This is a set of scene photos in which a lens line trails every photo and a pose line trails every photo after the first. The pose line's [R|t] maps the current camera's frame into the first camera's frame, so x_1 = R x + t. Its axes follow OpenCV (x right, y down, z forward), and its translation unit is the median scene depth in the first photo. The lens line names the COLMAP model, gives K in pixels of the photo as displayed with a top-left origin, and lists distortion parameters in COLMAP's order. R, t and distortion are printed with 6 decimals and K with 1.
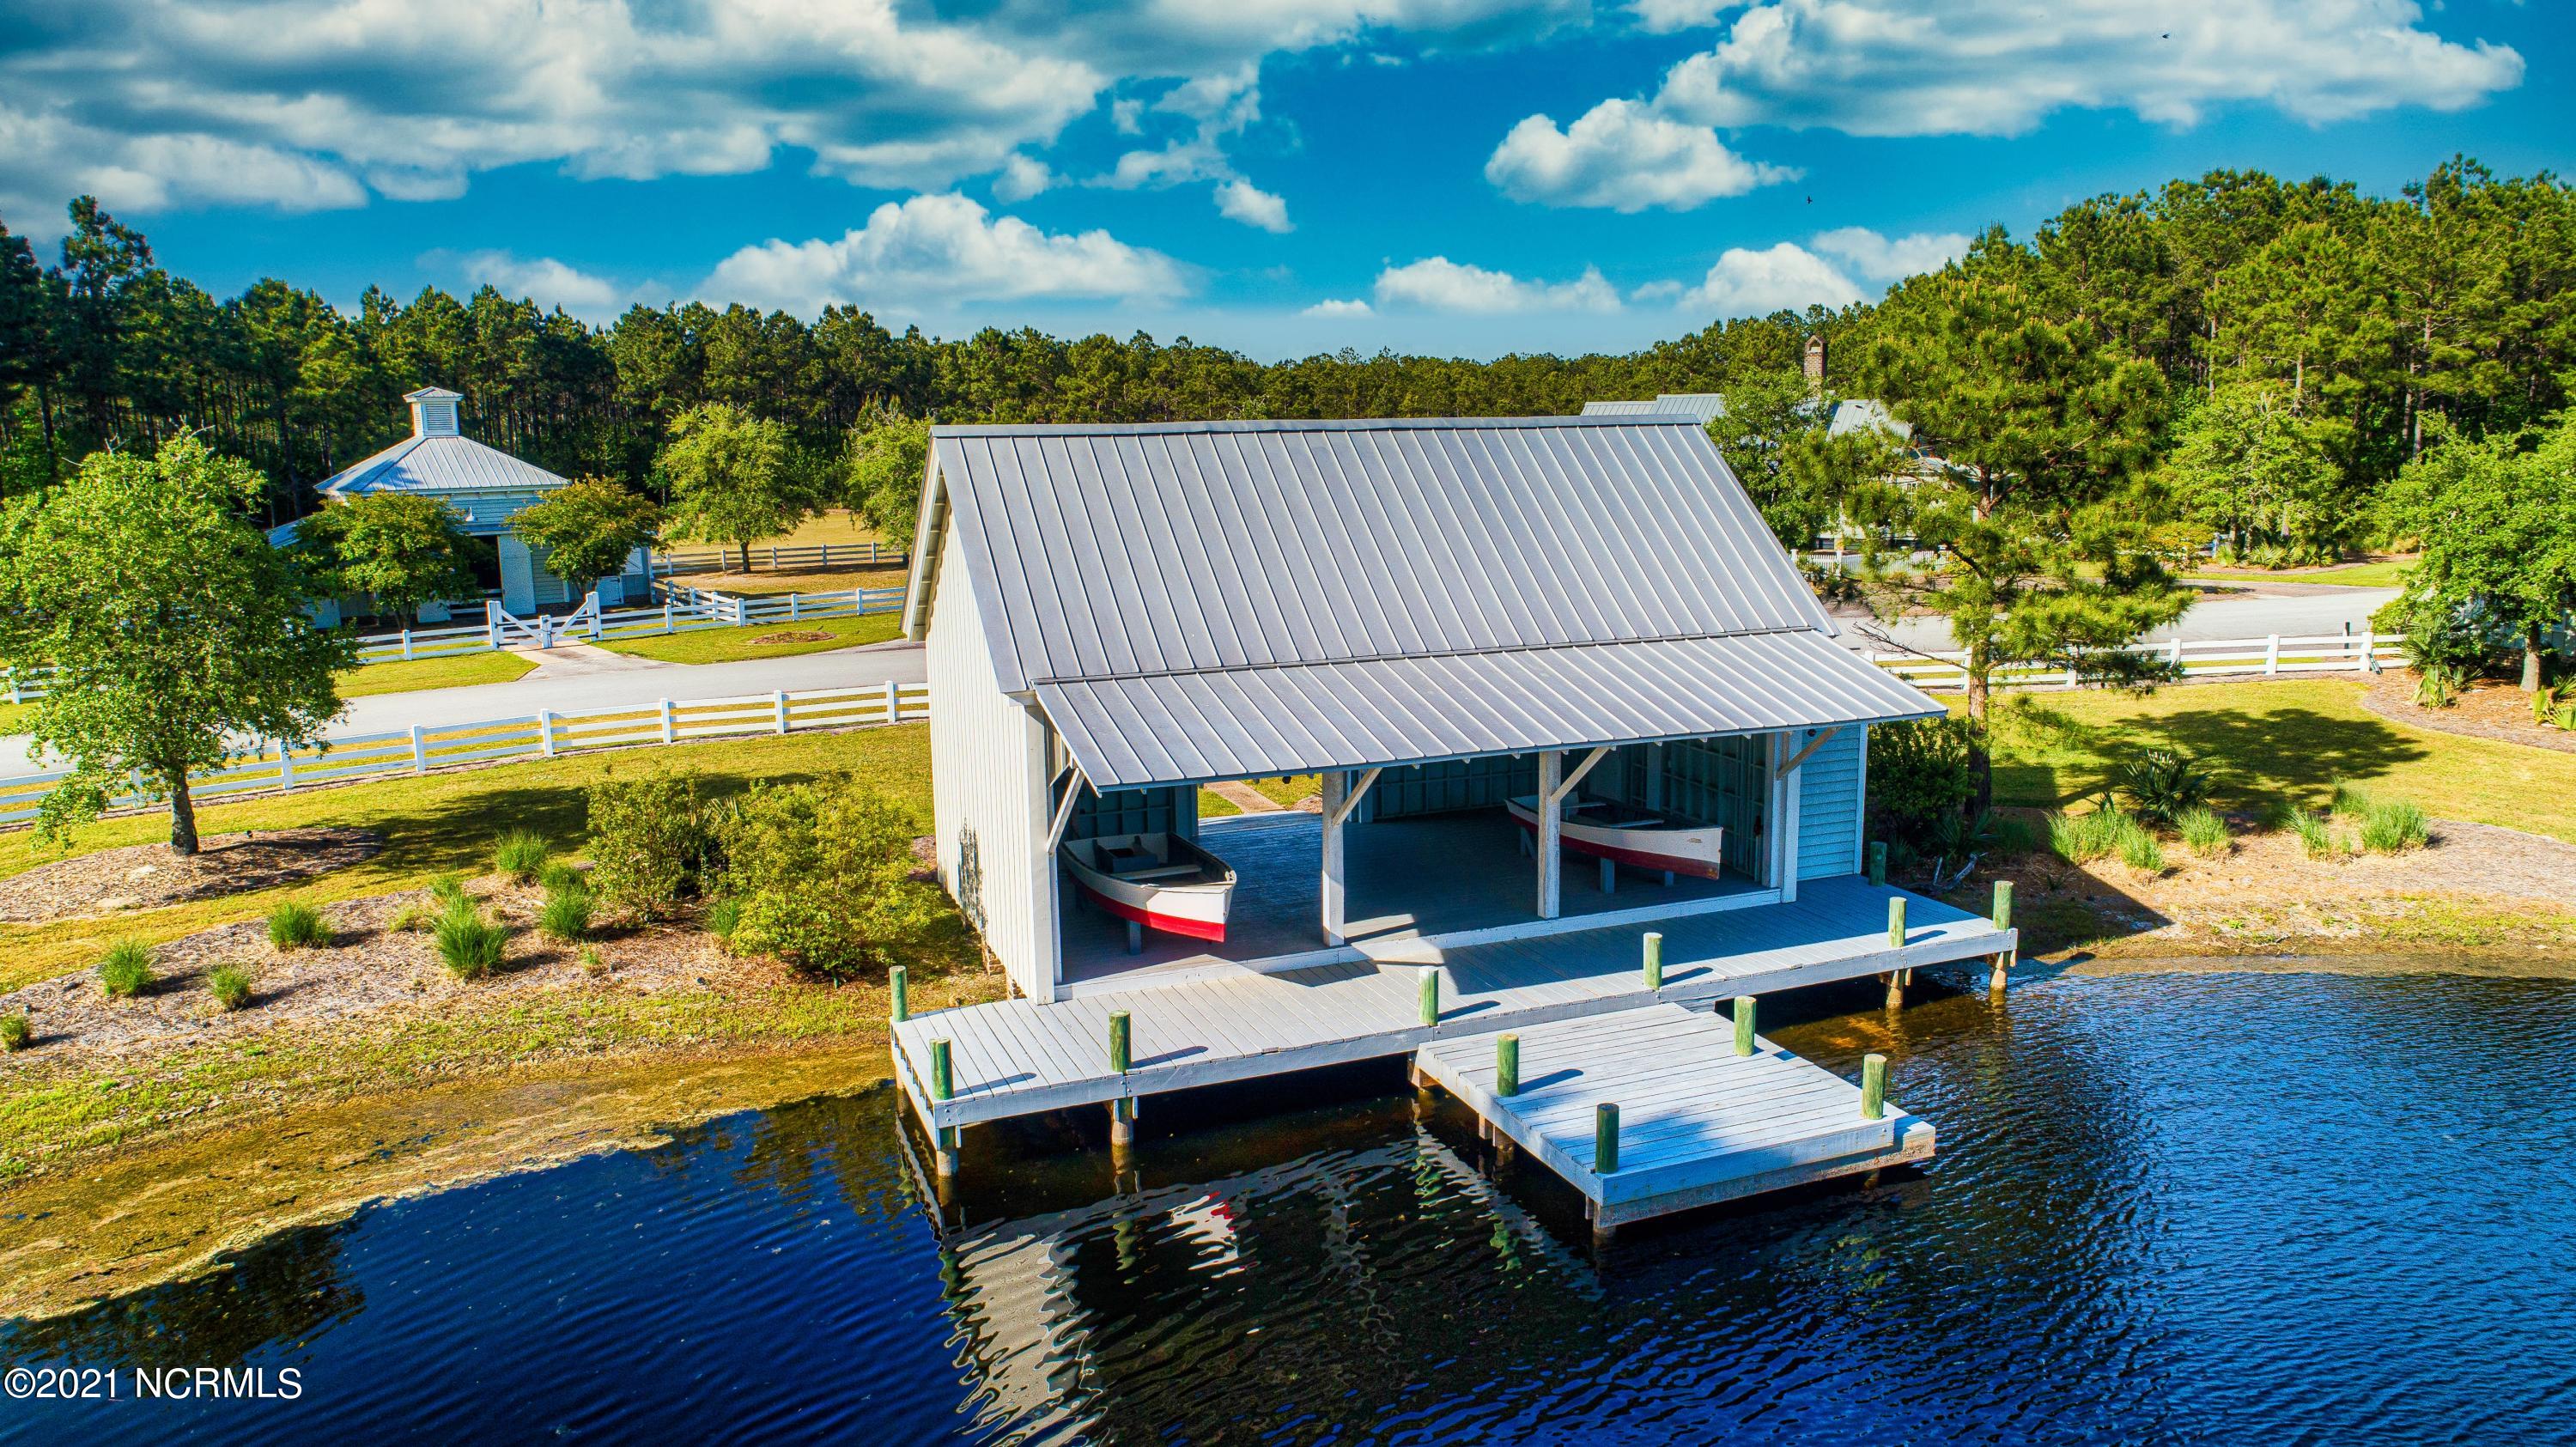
lens RADIAL K [[1758.8, 0, 1267.0], [0, 1758.8, 718.2], [0, 0, 1]] dist [-0.019418, 0.012455]
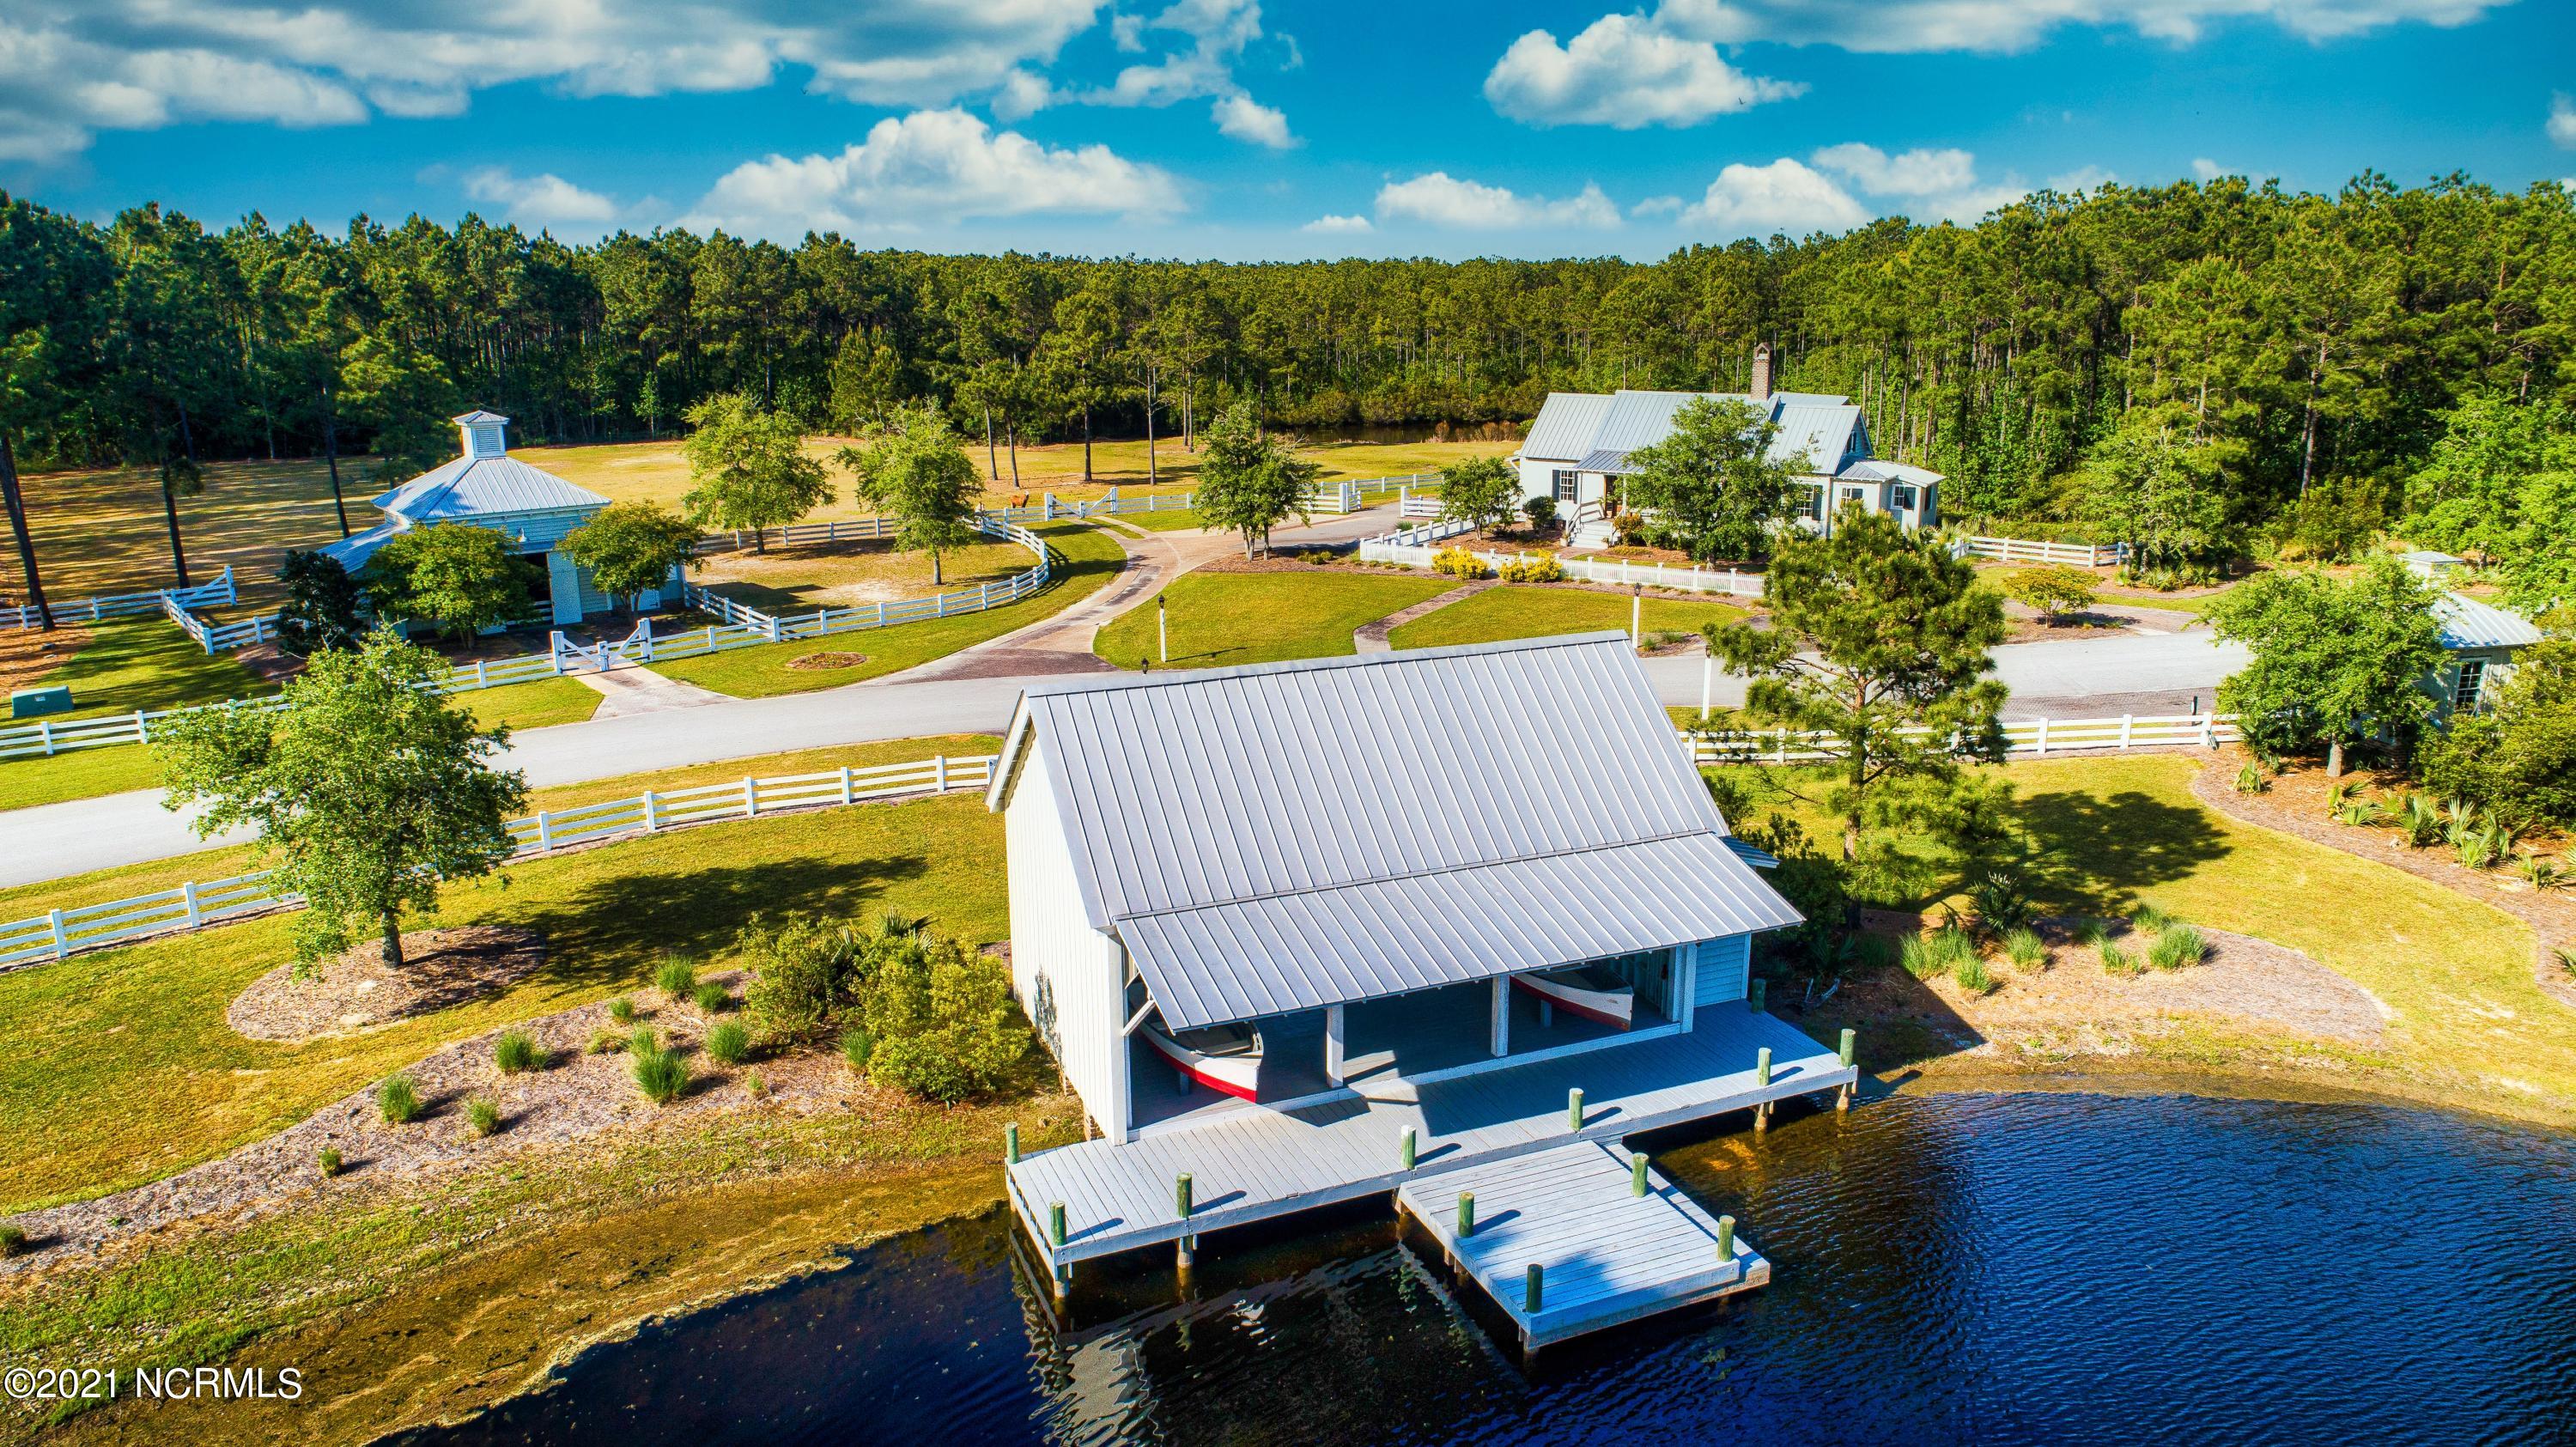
lens RADIAL K [[1758.8, 0, 1267.0], [0, 1758.8, 718.2], [0, 0, 1]] dist [-0.019418, 0.012455]
pose [[0.999783, 0.004217, 0.020395, -0.036646], [-0.005736, 0.997167, 0.075004, -0.219386], [-0.020021, -0.075104, 0.996975, -0.256799]]
